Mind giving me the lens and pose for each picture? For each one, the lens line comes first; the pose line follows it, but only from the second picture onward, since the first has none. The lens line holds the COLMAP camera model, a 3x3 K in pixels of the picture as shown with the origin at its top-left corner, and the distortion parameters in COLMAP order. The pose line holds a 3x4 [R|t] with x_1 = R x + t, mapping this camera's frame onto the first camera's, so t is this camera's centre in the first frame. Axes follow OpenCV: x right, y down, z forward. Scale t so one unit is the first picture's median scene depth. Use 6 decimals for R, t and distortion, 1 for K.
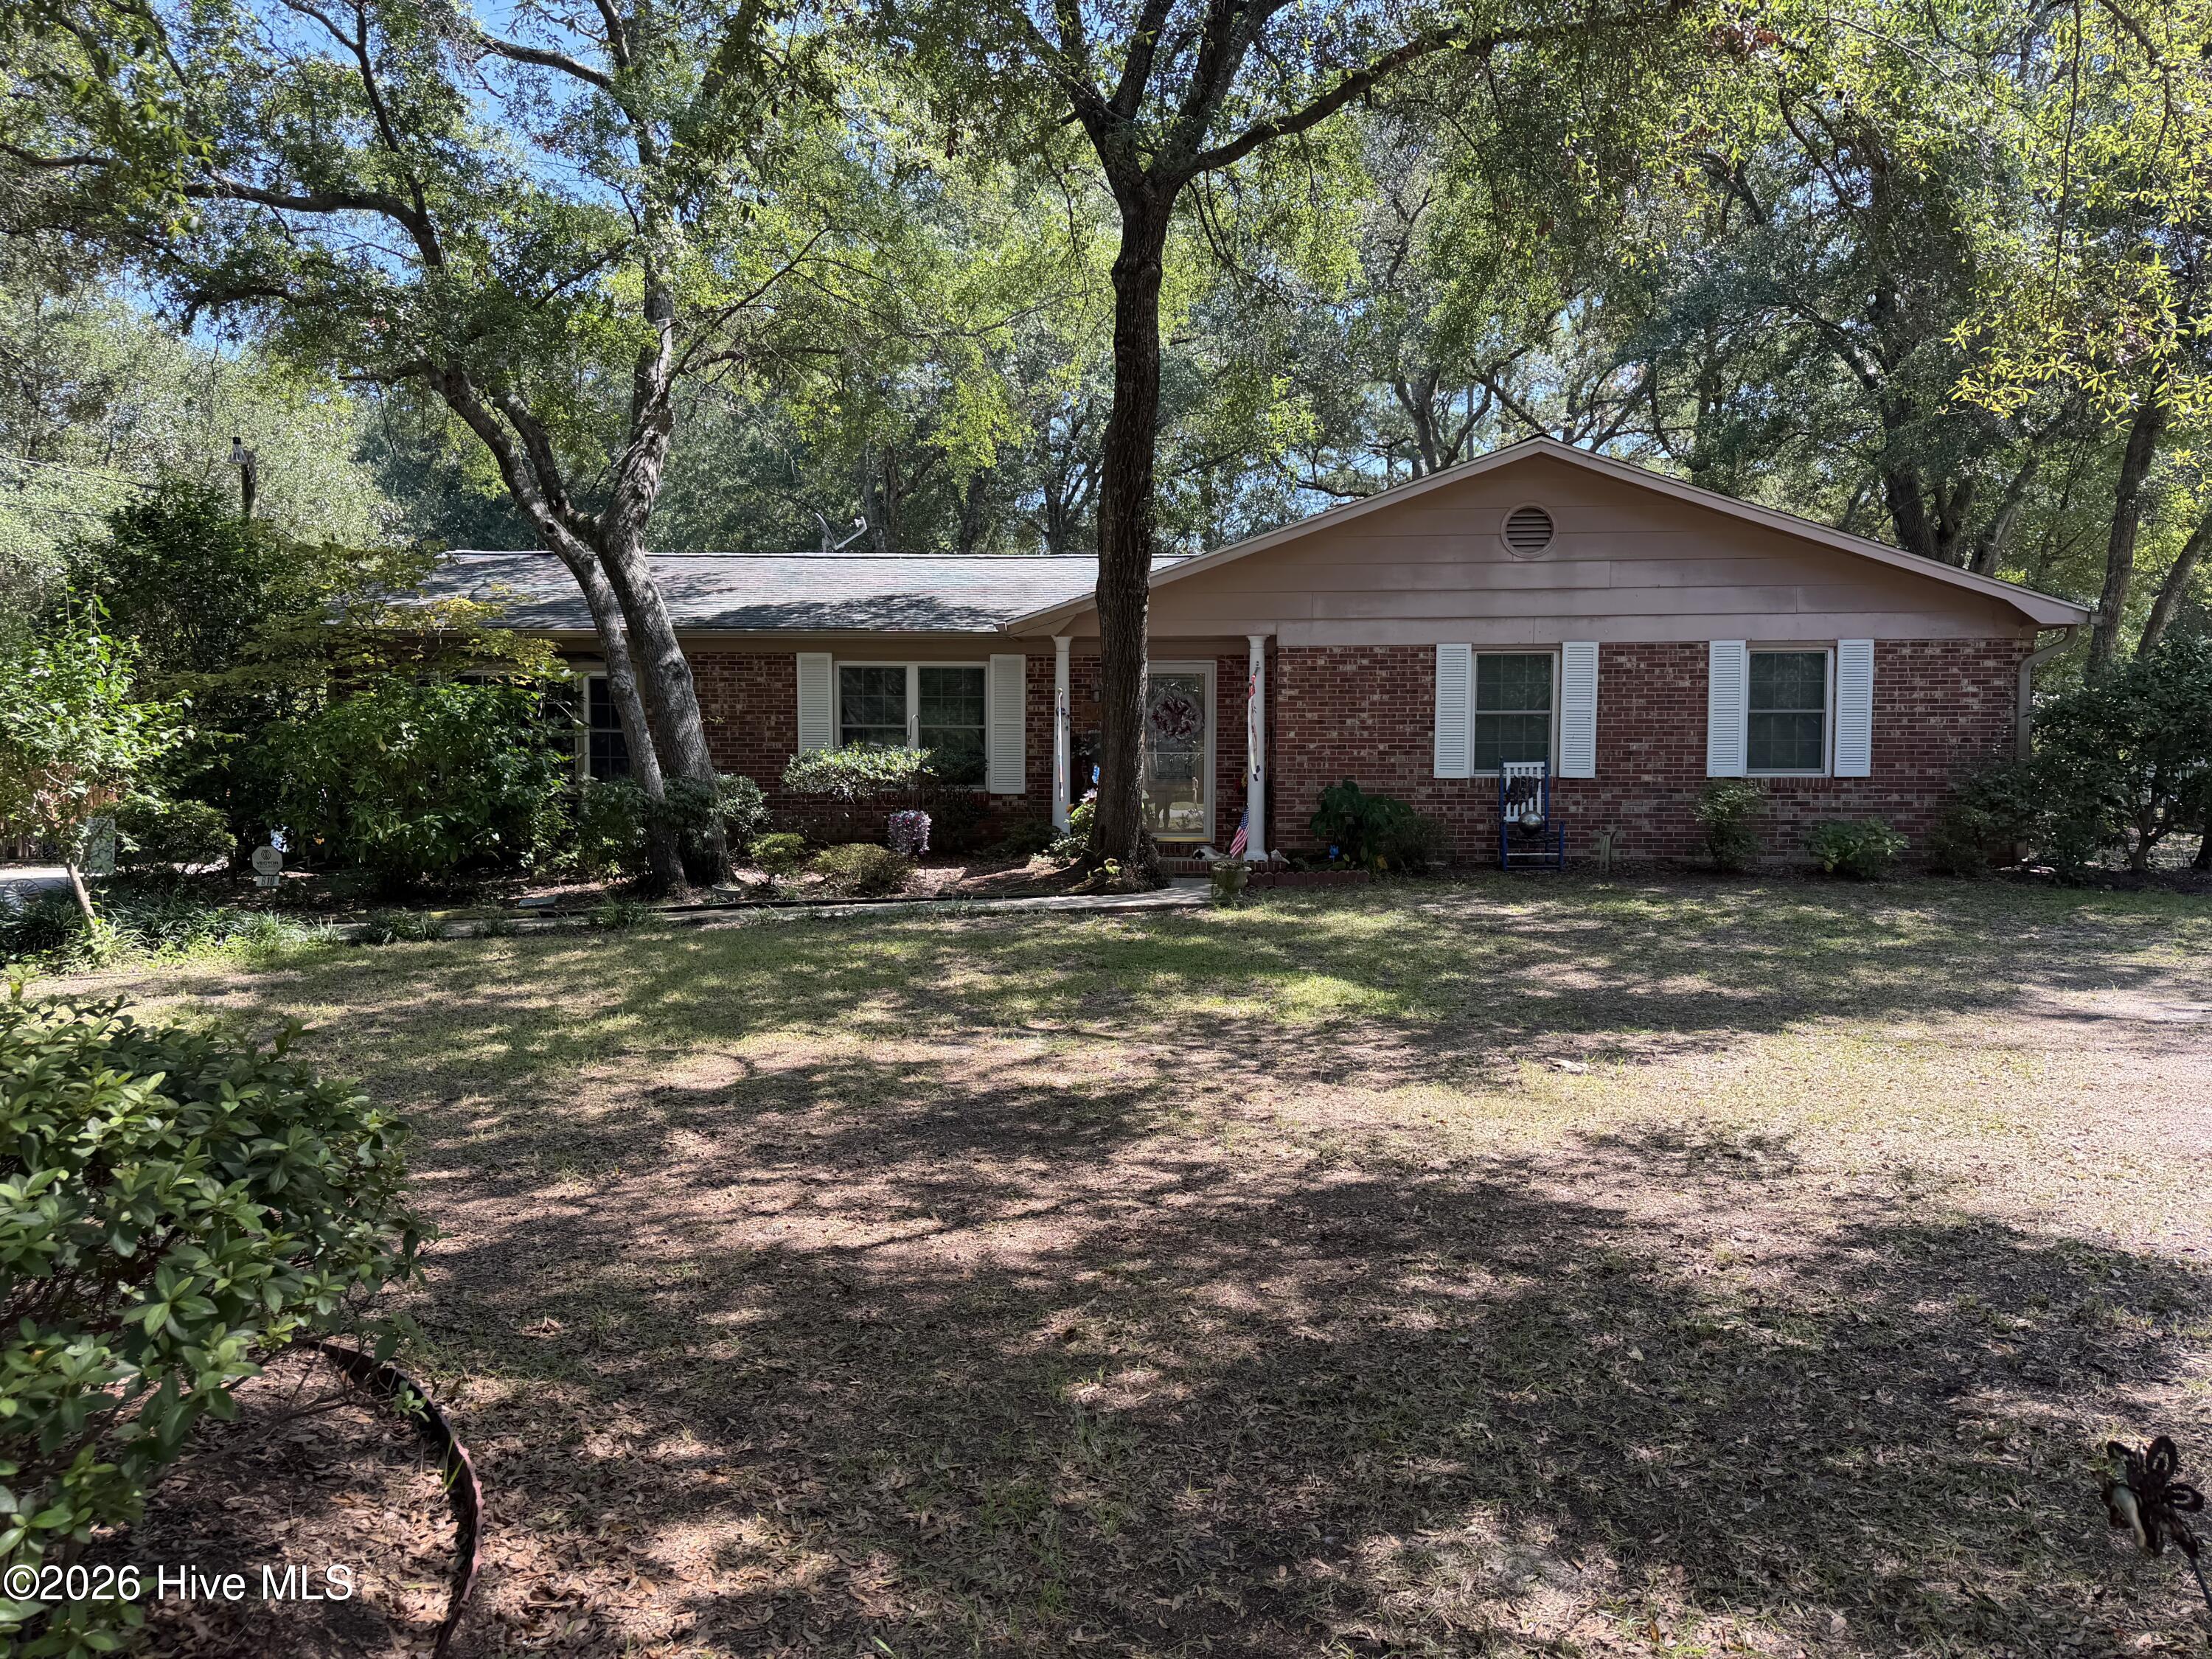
lens RADIAL K [[1559.6, 0, 1098.0], [0, 1559.6, 828.9], [0, 0, 1]] dist [0.066083, -0.063331]
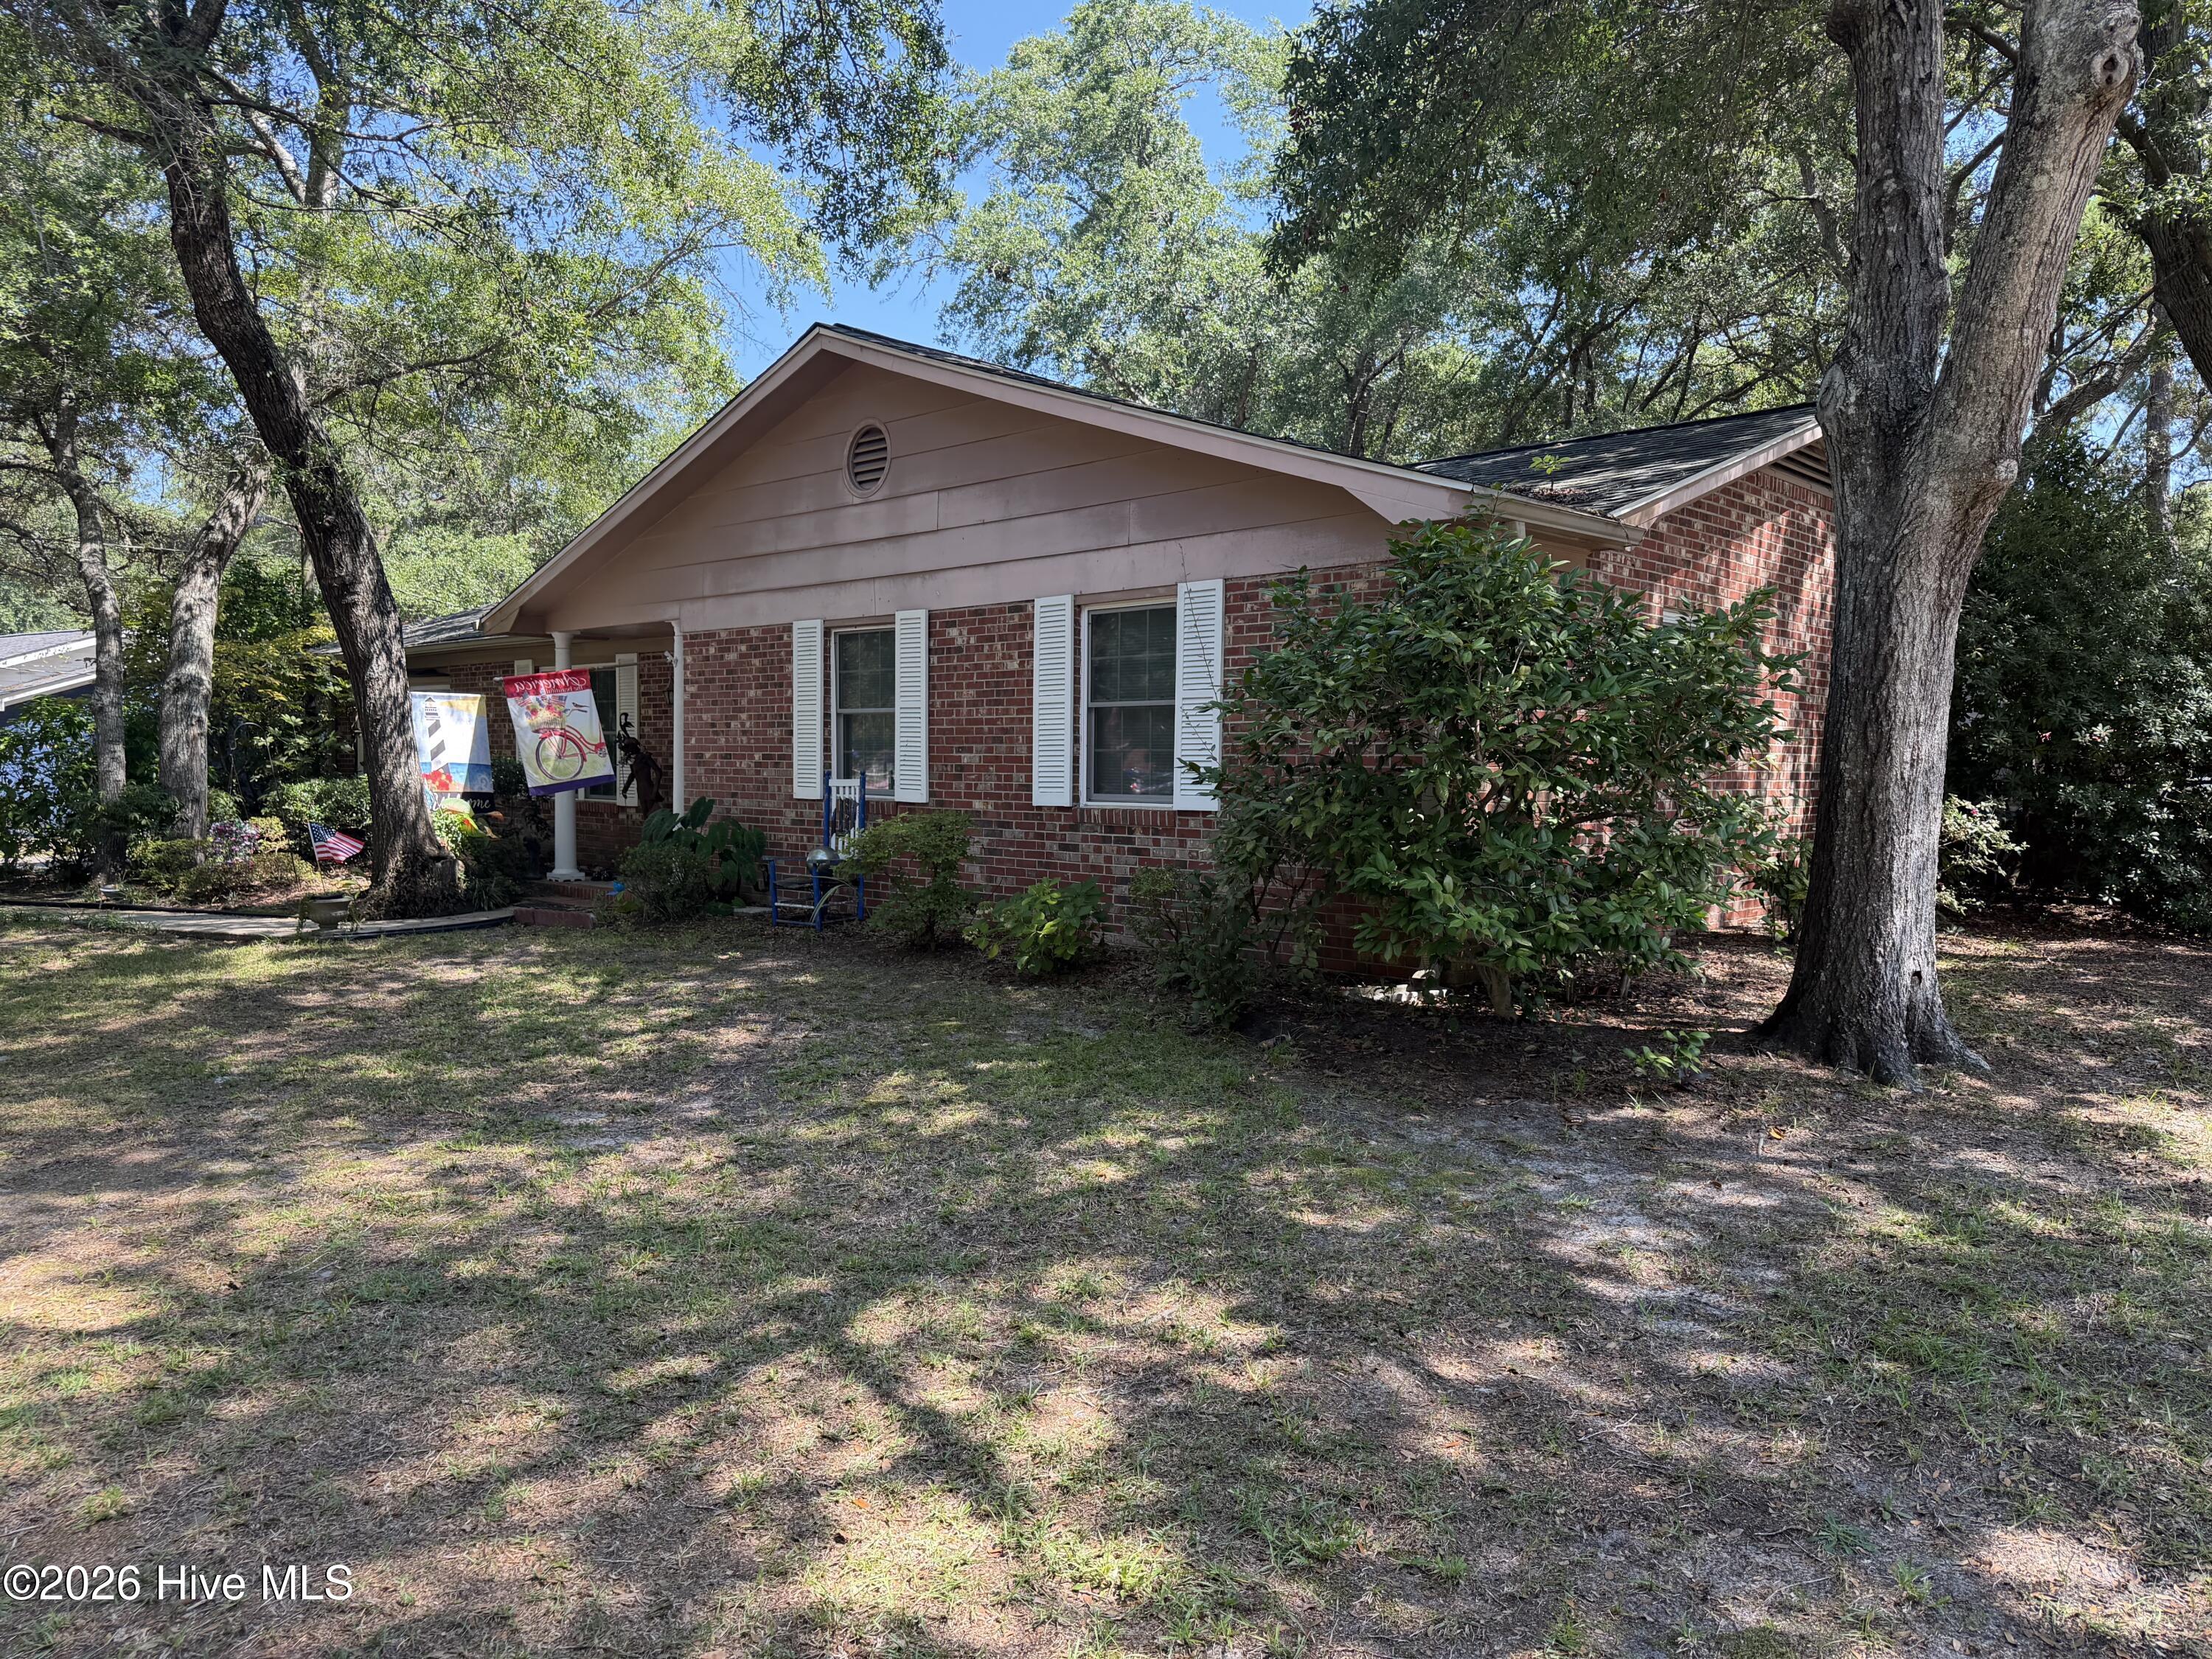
lens RADIAL K [[1559.6, 0, 1109.1], [0, 1559.6, 837.7], [0, 0, 1]] dist [0.066083, -0.063331]
pose [[0.743402, 0.038990, -0.667708, 0.940425], [-0.042641, 0.999031, 0.010862, -0.031082], [0.667484, 0.020397, 0.744344, 0.596051]]
